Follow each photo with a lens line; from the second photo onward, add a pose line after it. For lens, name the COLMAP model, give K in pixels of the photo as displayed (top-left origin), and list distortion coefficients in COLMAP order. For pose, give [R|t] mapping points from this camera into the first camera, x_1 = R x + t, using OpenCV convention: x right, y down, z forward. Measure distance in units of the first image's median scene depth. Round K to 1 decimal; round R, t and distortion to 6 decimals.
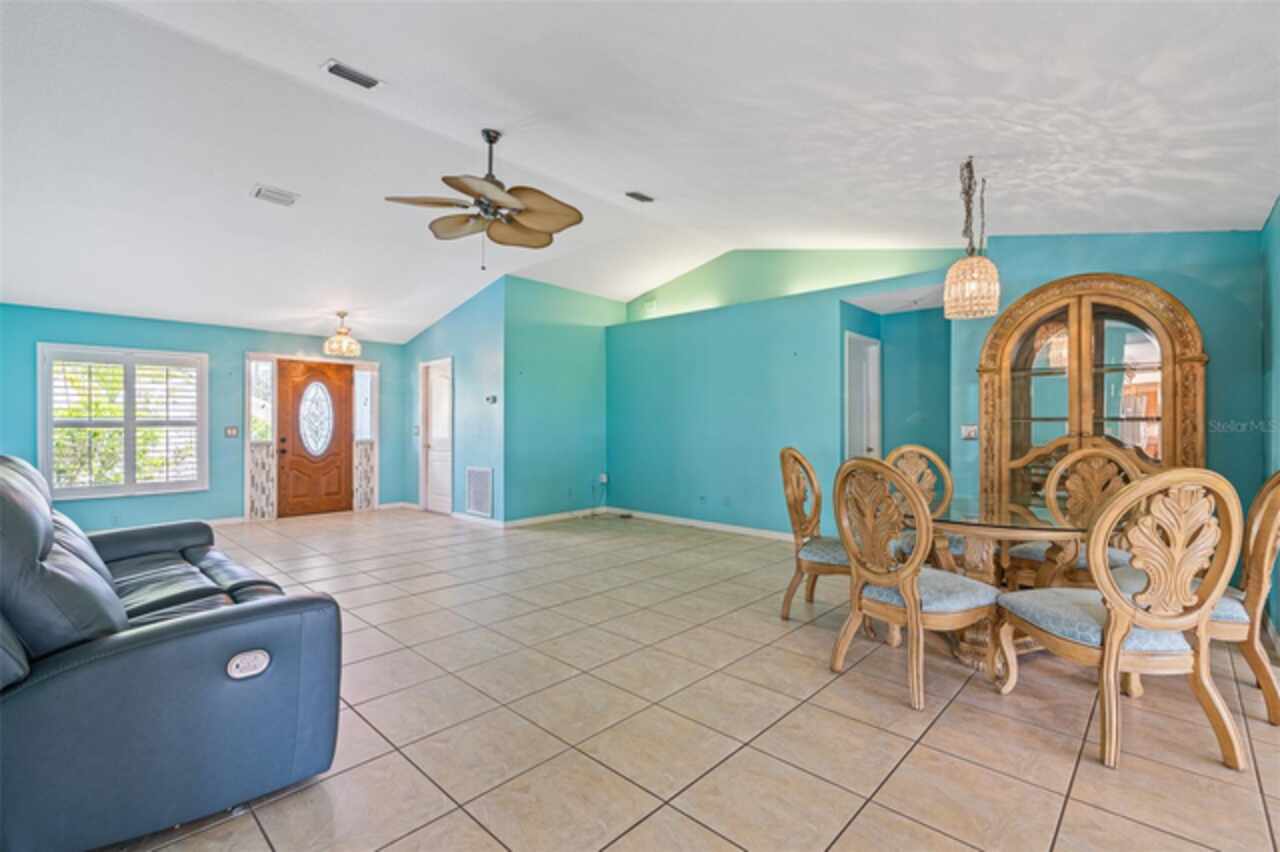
lens RADIAL K [[572.3, 0, 637.2], [0, 572.3, 425.2], [0, 0, 1]] dist [-0.009495, 0.000798]
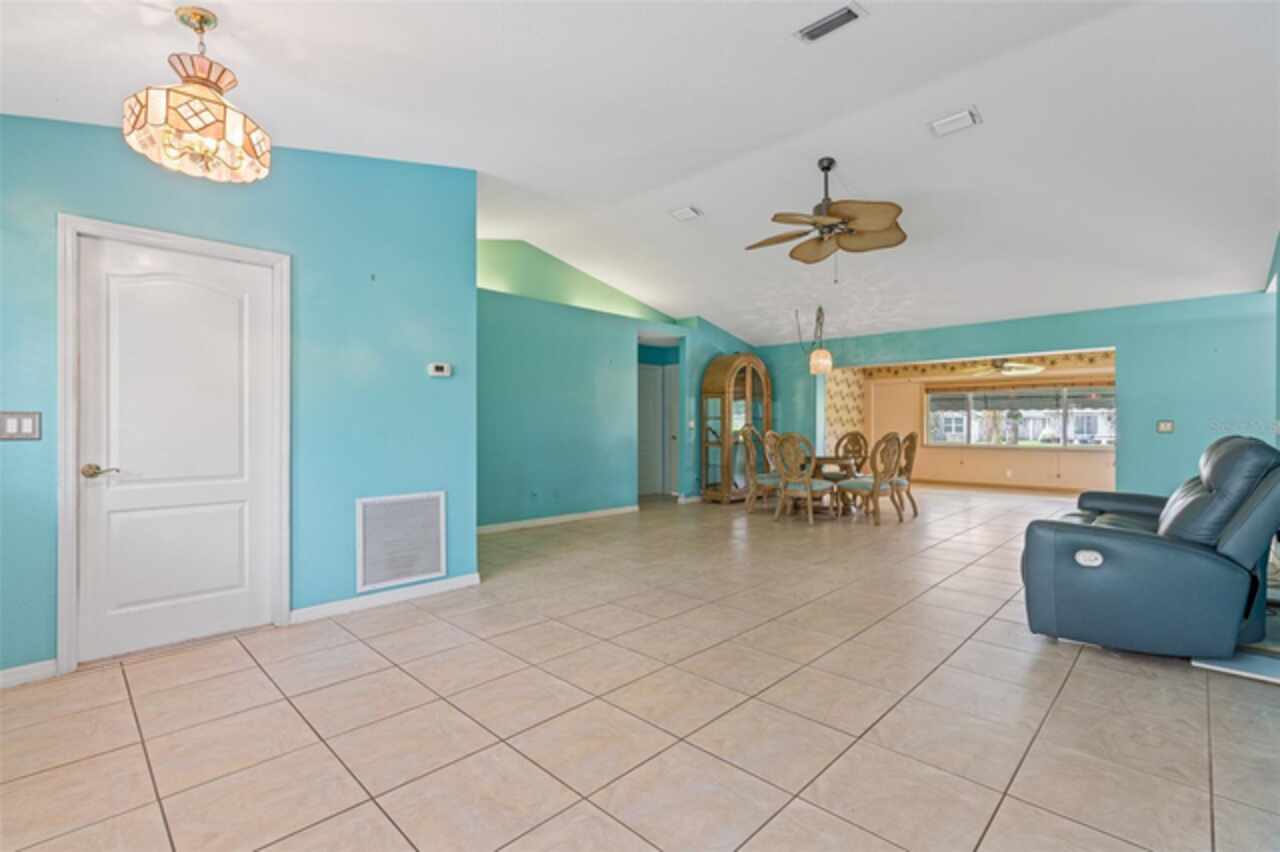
lens RADIAL K [[572.3, 0, 640.4], [0, 572.3, 427.0], [0, 0, 1]] dist [-0.009495, 0.000798]
pose [[0.008599, -0.002333, 0.999960, -0.881370], [-0.000714, 0.999997, 0.002340, 0.012333], [-0.999963, -0.000734, 0.008597, 0.859899]]
